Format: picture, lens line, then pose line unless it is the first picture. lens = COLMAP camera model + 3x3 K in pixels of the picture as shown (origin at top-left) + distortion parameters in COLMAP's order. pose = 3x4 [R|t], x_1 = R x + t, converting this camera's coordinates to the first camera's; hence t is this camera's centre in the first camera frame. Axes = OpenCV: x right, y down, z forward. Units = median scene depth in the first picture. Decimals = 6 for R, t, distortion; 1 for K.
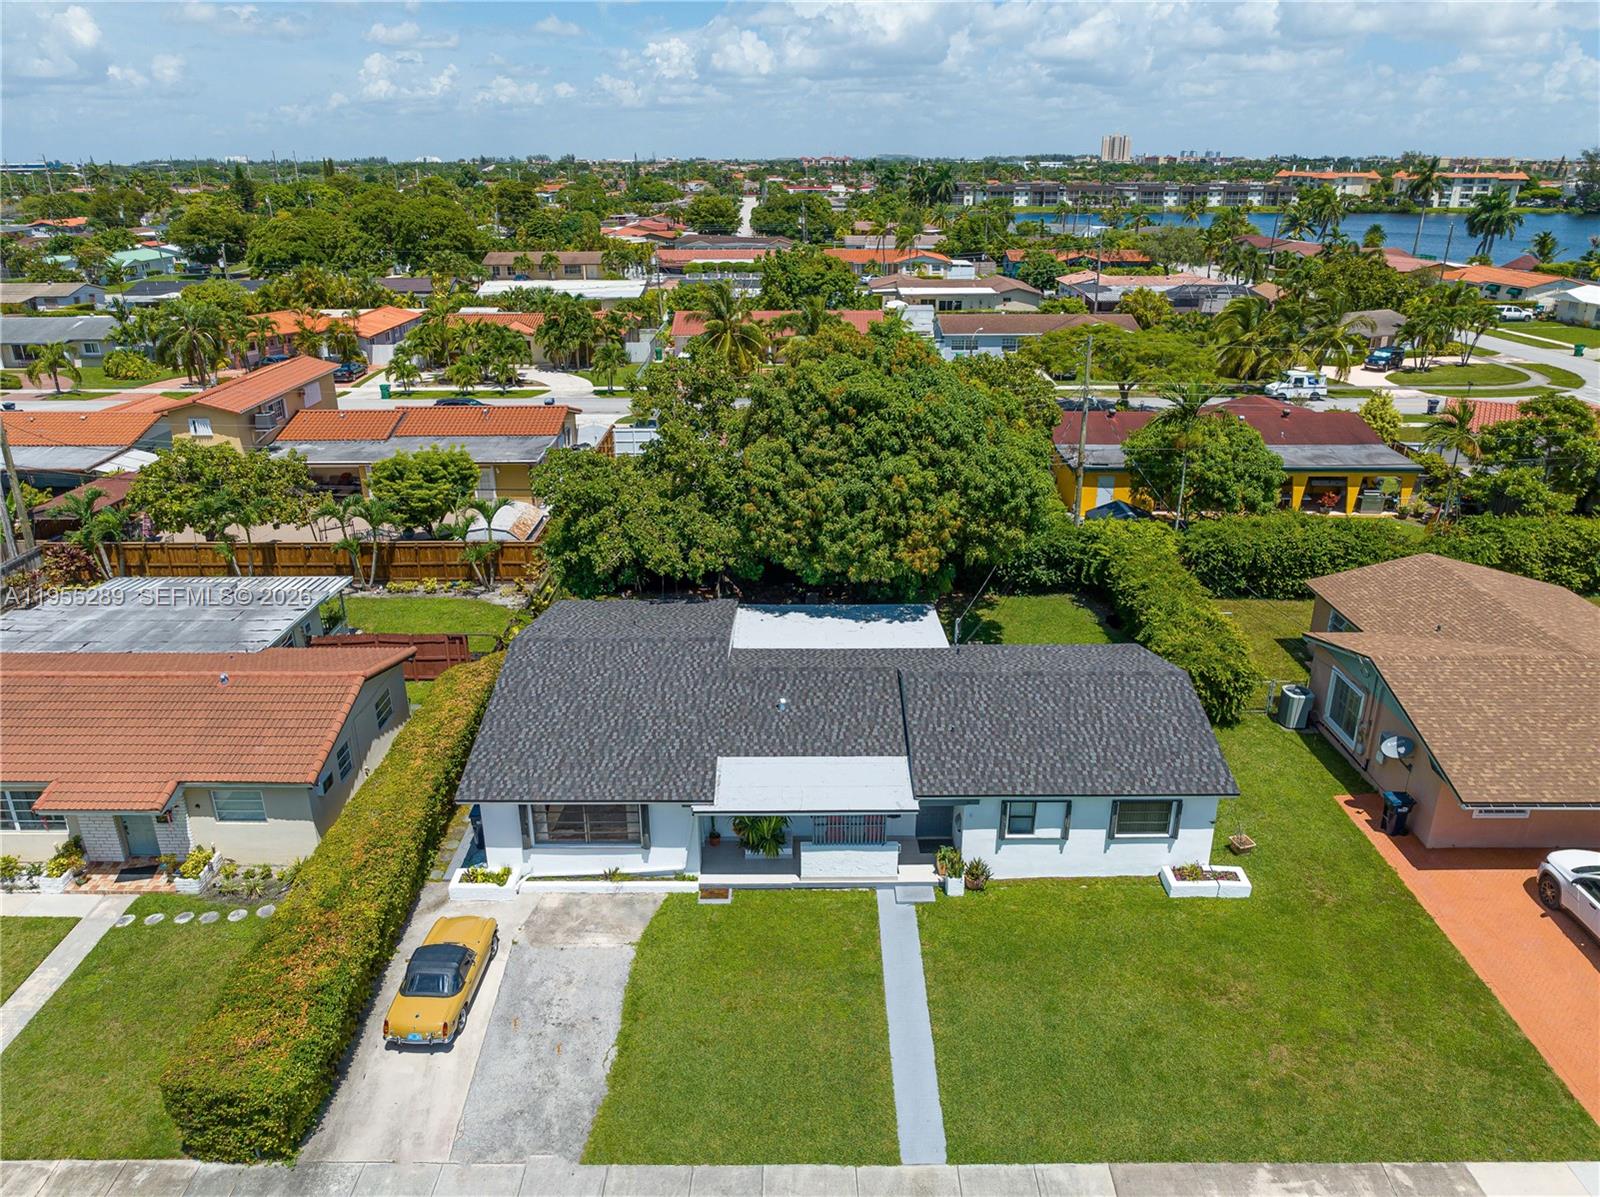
lens RADIAL K [[1114.9, 0, 800.0], [0, 1114.9, 598.5], [0, 0, 1]] dist [-0.028316, 0.004448]
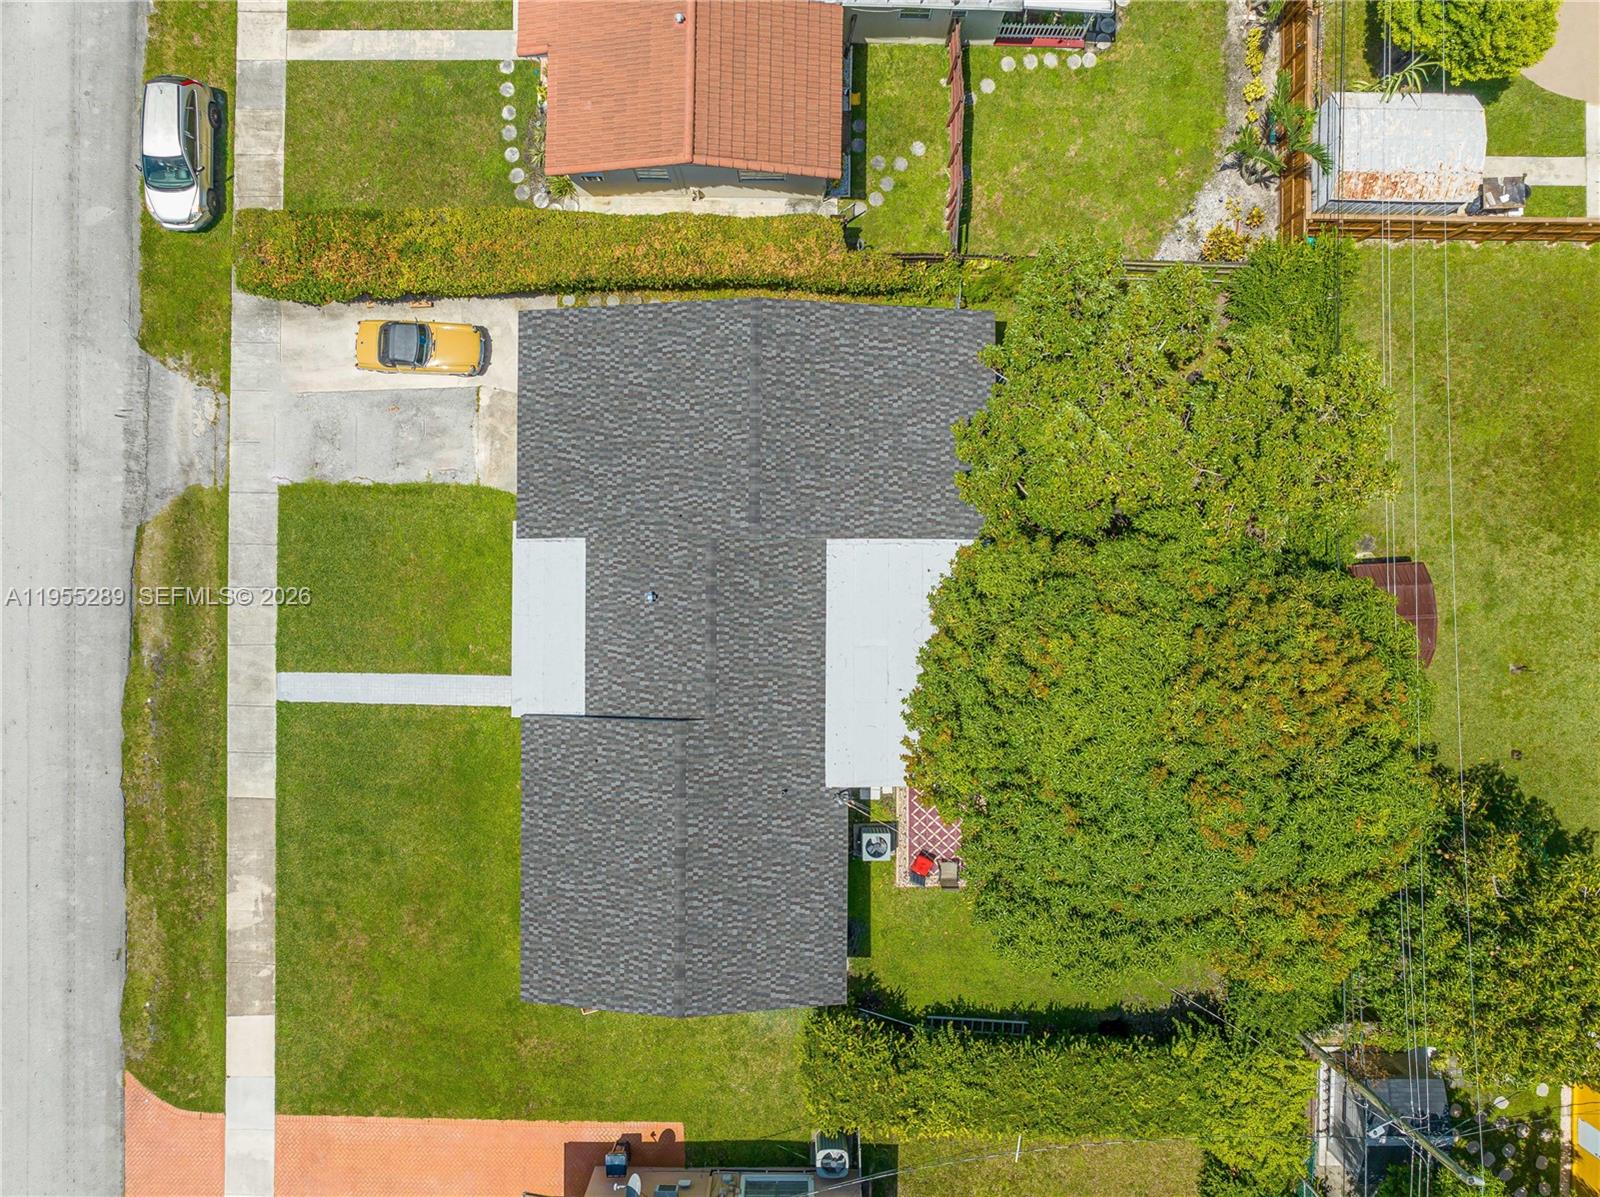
lens RADIAL K [[1114.9, 0, 800.0], [0, 1114.9, 598.5], [0, 0, 1]] dist [-0.028316, 0.004448]
pose [[-0.005237, 0.999966, 0.006340, -0.023707], [-0.365324, -0.007815, 0.930847, -0.949183], [0.930866, 0.002559, 0.365353, 0.820576]]
